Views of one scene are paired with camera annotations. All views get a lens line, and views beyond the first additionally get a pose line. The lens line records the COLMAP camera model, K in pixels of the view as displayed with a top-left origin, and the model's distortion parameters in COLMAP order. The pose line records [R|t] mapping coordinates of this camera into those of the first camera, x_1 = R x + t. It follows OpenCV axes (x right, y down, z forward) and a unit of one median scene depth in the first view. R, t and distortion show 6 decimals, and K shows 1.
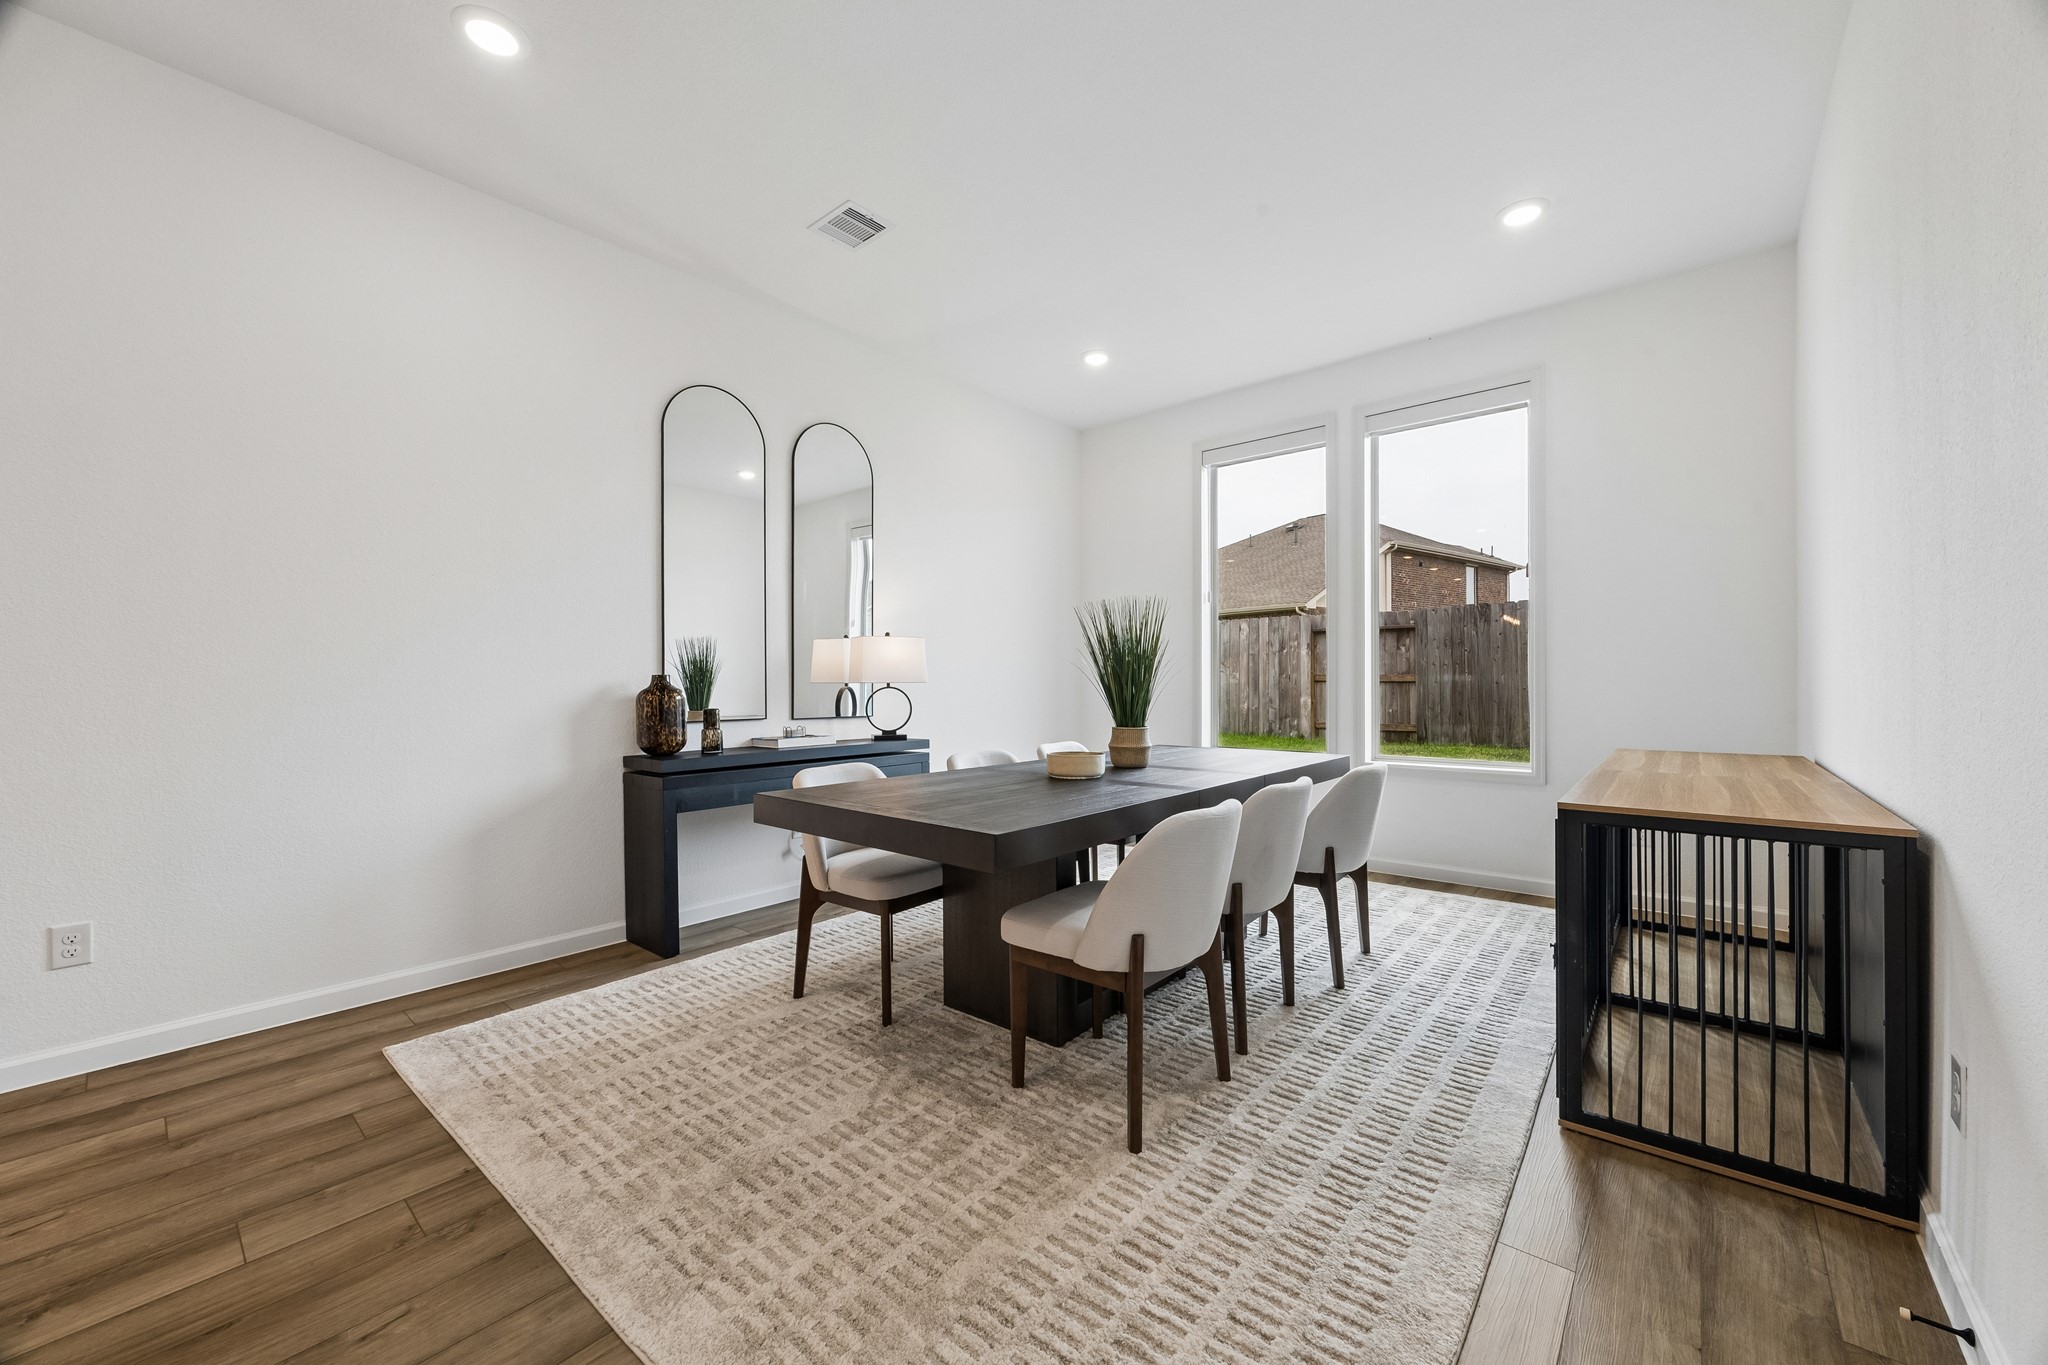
lens RADIAL K [[783.1, 0, 1028.5], [0, 783.1, 676.9], [0, 0, 1]] dist [-0.001630, -0.001307]
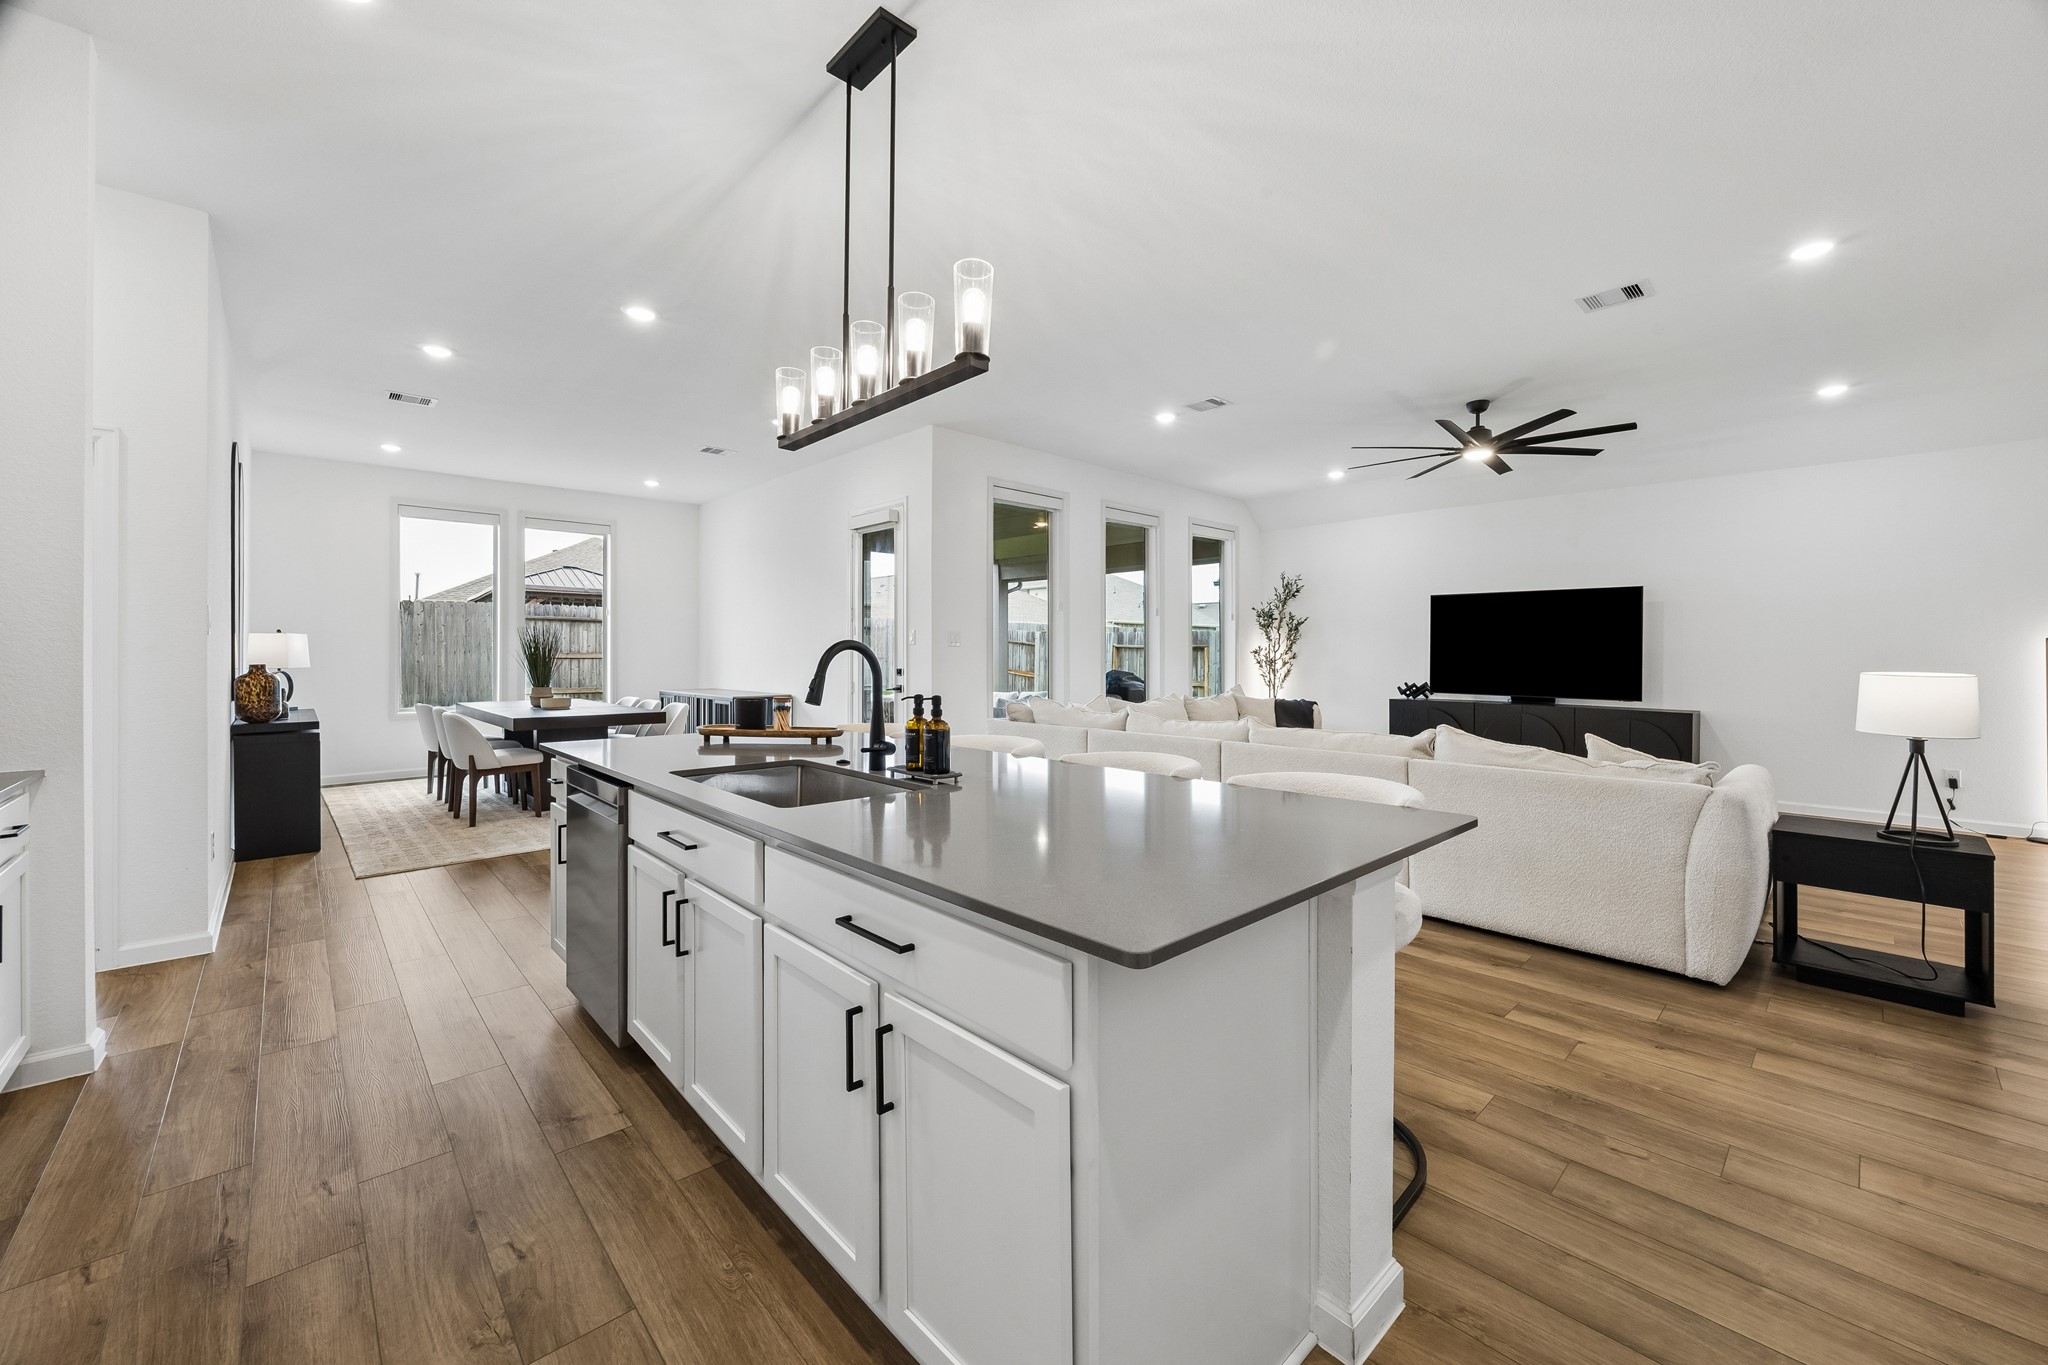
lens RADIAL K [[783.1, 0, 1043.7], [0, 783.1, 658.5], [0, 0, 1]] dist [-0.001630, -0.001307]
pose [[0.093604, -0.000816, 0.995609, -1.412620], [-0.009416, 0.999954, 0.001704, -0.022450], [-0.995565, -0.009534, 0.093592, -0.412624]]
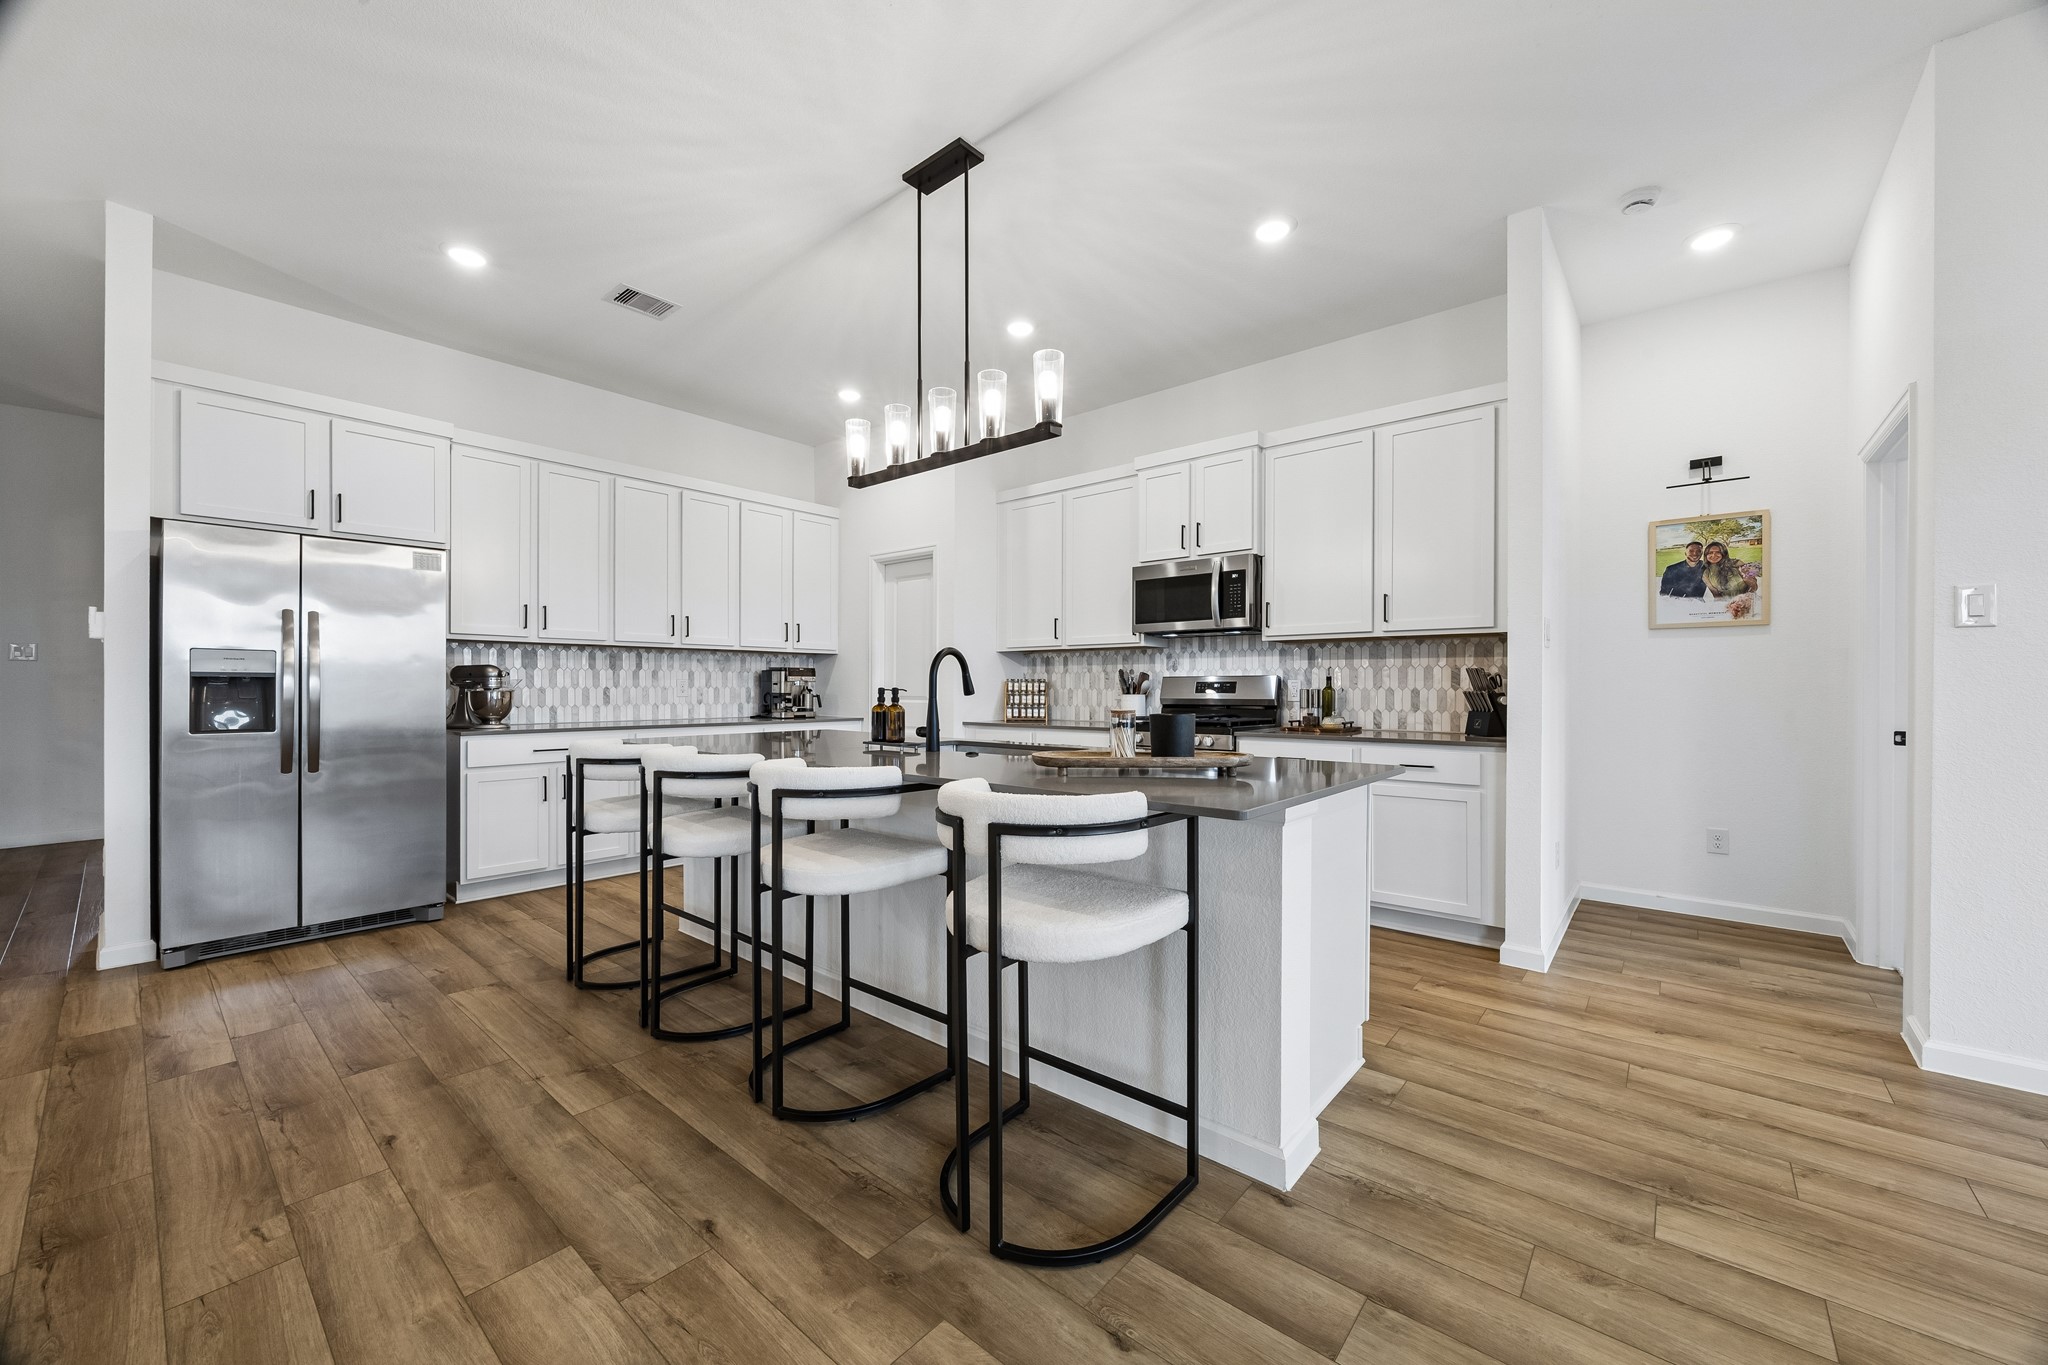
lens RADIAL K [[783.1, 0, 1037.2], [0, 783.1, 679.5], [0, 0, 1]] dist [-0.001630, -0.001307]
pose [[0.004811, -0.004710, -0.999977, -0.167860], [0.003441, 0.999983, -0.004693, -0.000078], [0.999983, -0.003418, 0.004827, -0.153284]]
